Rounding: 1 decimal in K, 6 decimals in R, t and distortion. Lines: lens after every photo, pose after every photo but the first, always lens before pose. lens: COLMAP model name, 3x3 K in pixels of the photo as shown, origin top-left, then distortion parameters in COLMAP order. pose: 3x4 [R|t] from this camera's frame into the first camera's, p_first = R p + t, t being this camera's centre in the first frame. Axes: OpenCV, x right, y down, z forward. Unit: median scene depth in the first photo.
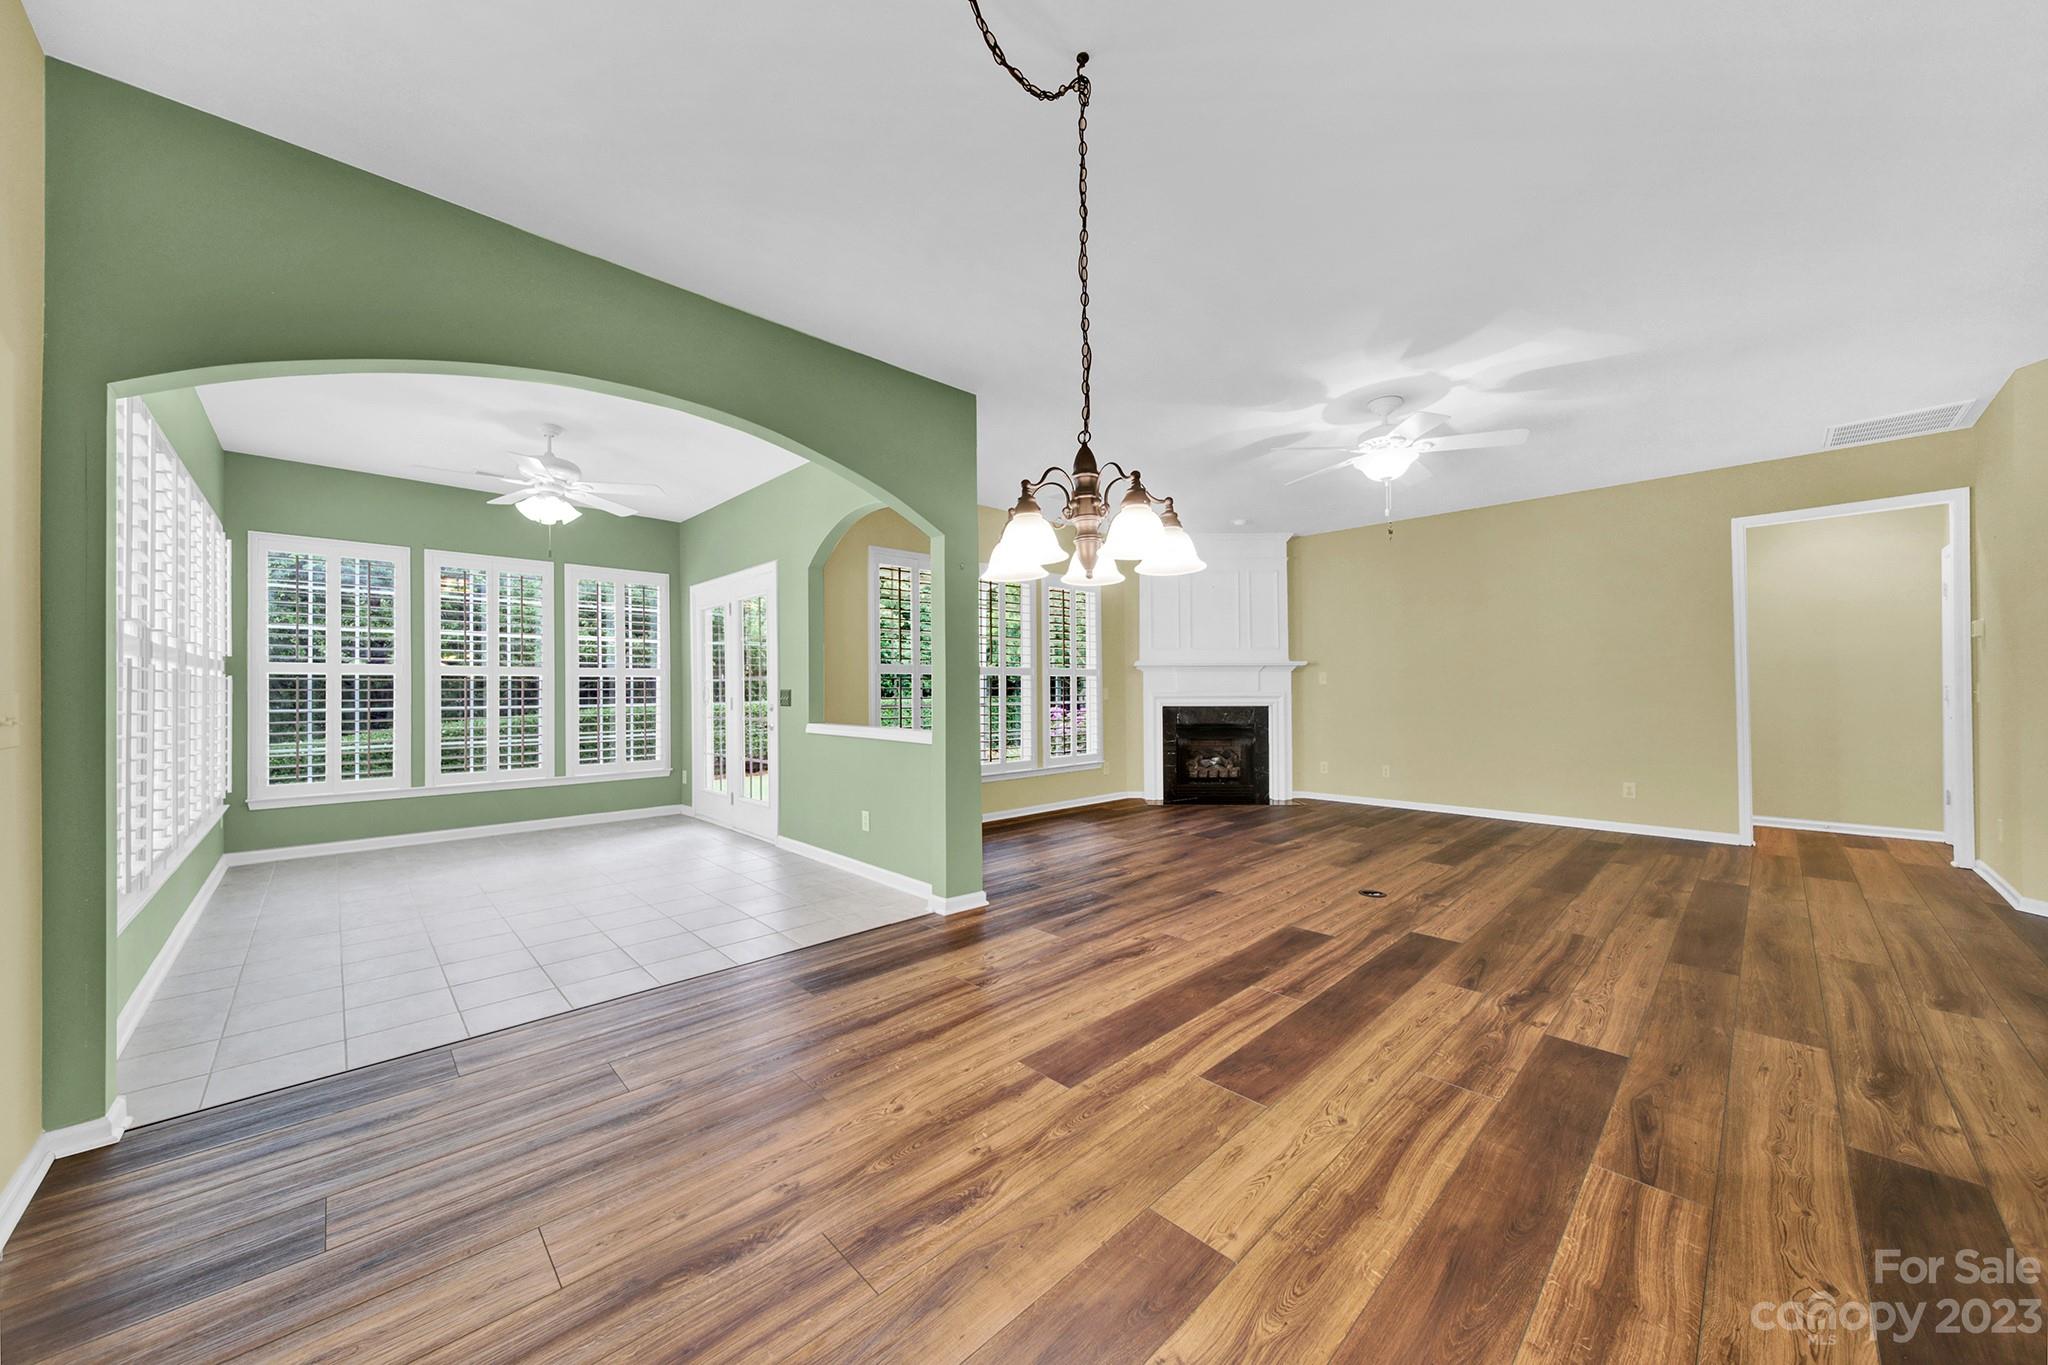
lens RADIAL K [[728.8, 0, 1036.0], [0, 728.8, 676.3], [0, 0, 1]] dist [0.001466, -0.001708]
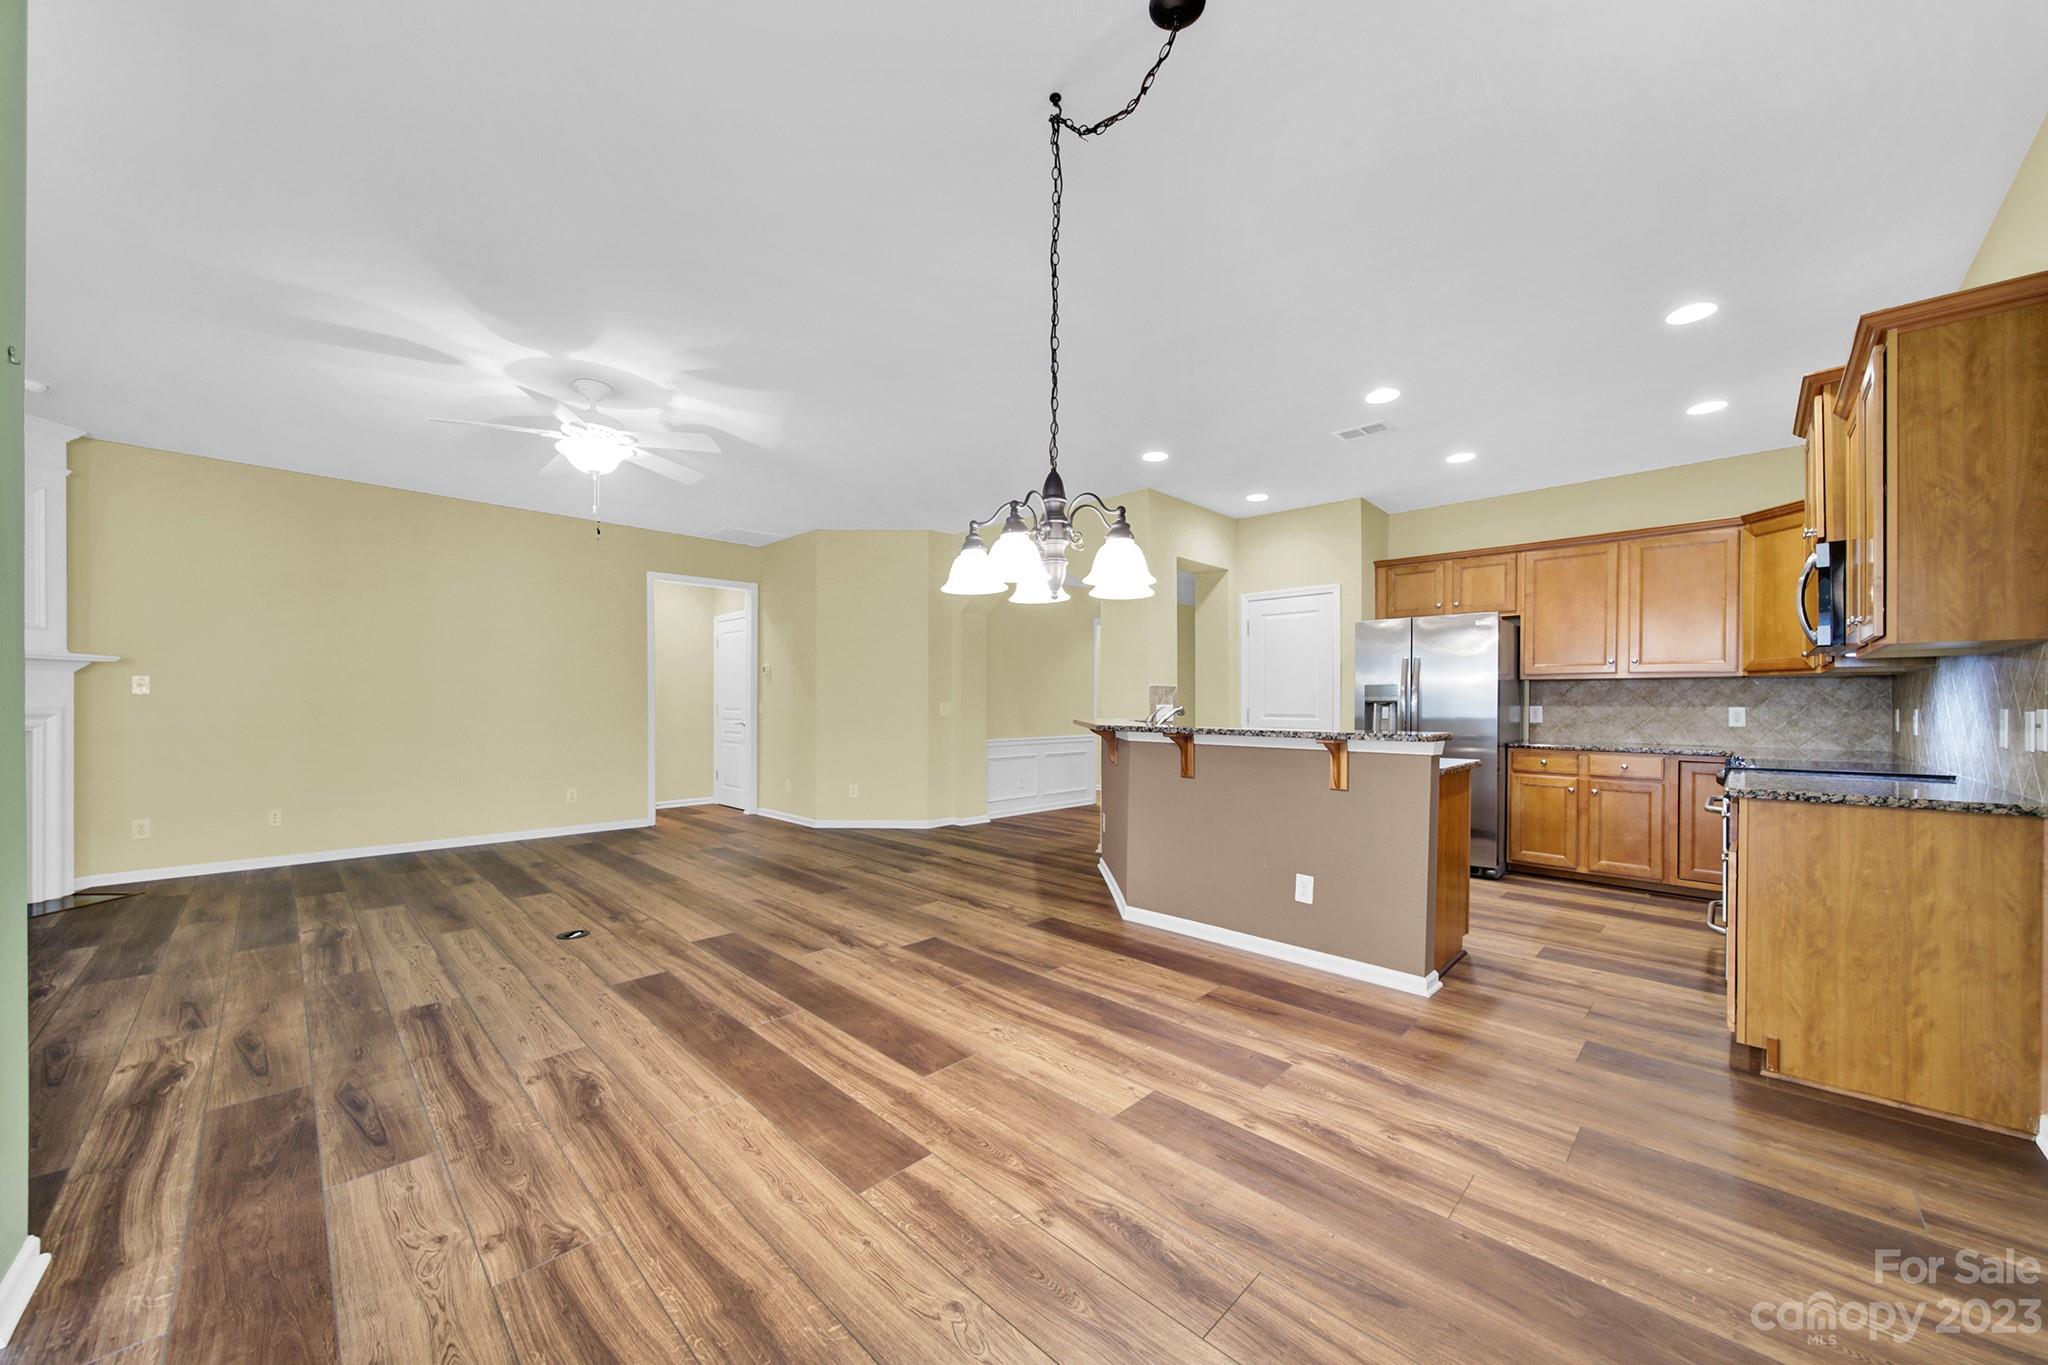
lens RADIAL K [[728.8, 0, 1023.0], [0, 728.8, 699.0], [0, 0, 1]] dist [0.001466, -0.001708]
pose [[-0.015051, 0.009639, 0.999840, -0.421633], [-0.021381, 0.999722, -0.009960, 0.007880], [-0.999658, -0.021528, -0.014841, 0.451992]]
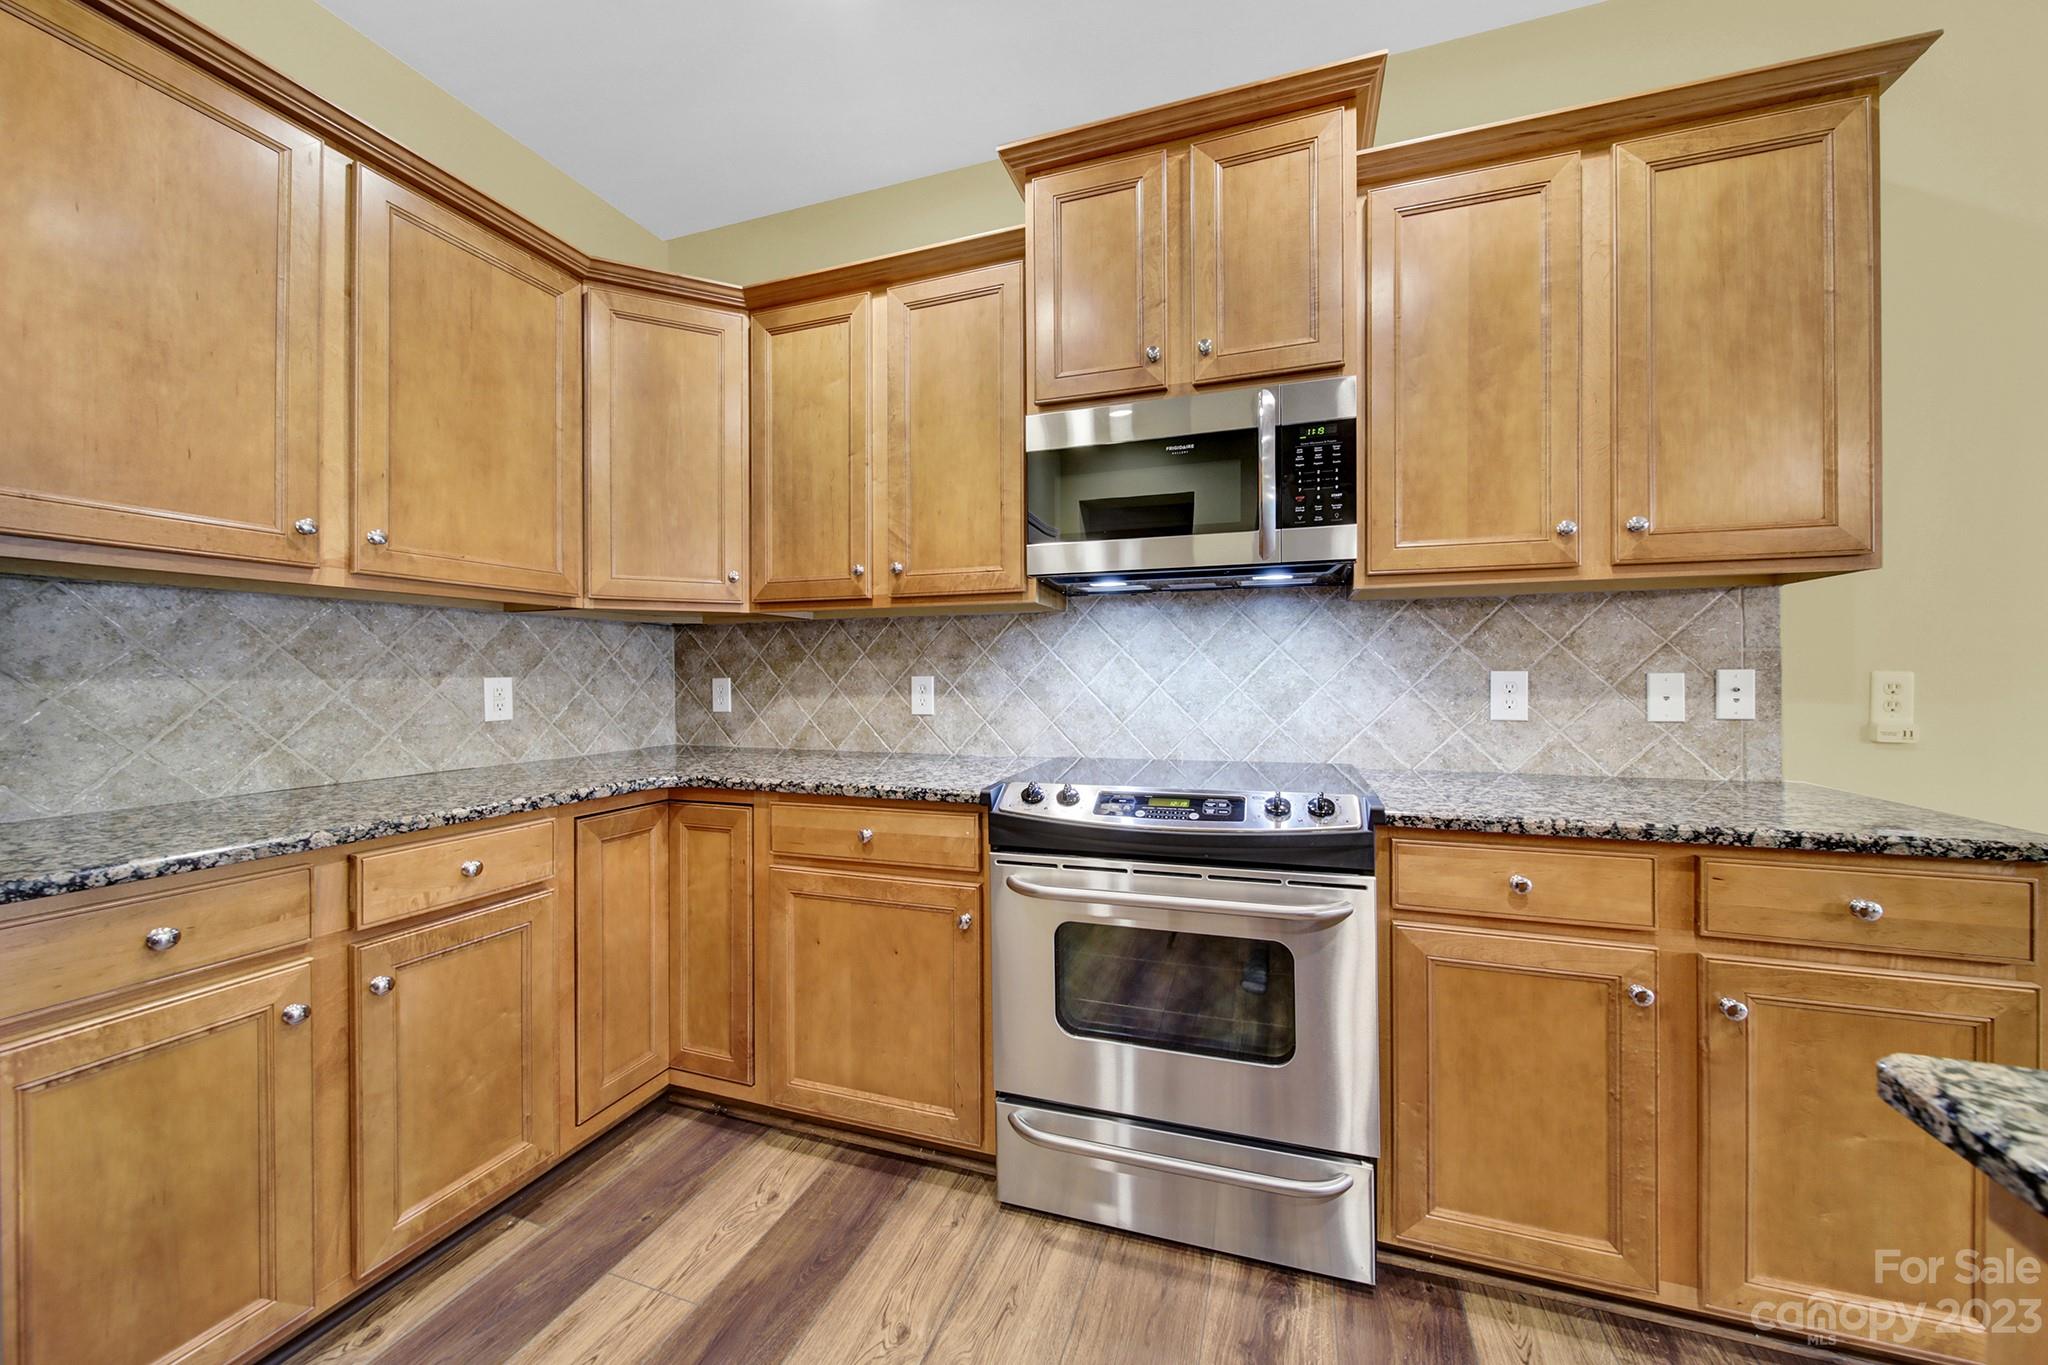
lens RADIAL K [[728.8, 0, 1044.6], [0, 728.8, 672.8], [0, 0, 1]] dist [0.001466, -0.001708]
pose [[-0.890415, 0.008799, -0.455064, 0.556898], [0.016999, 0.999758, -0.013930, -0.003576], [0.454831, -0.020139, -0.890350, -0.027338]]
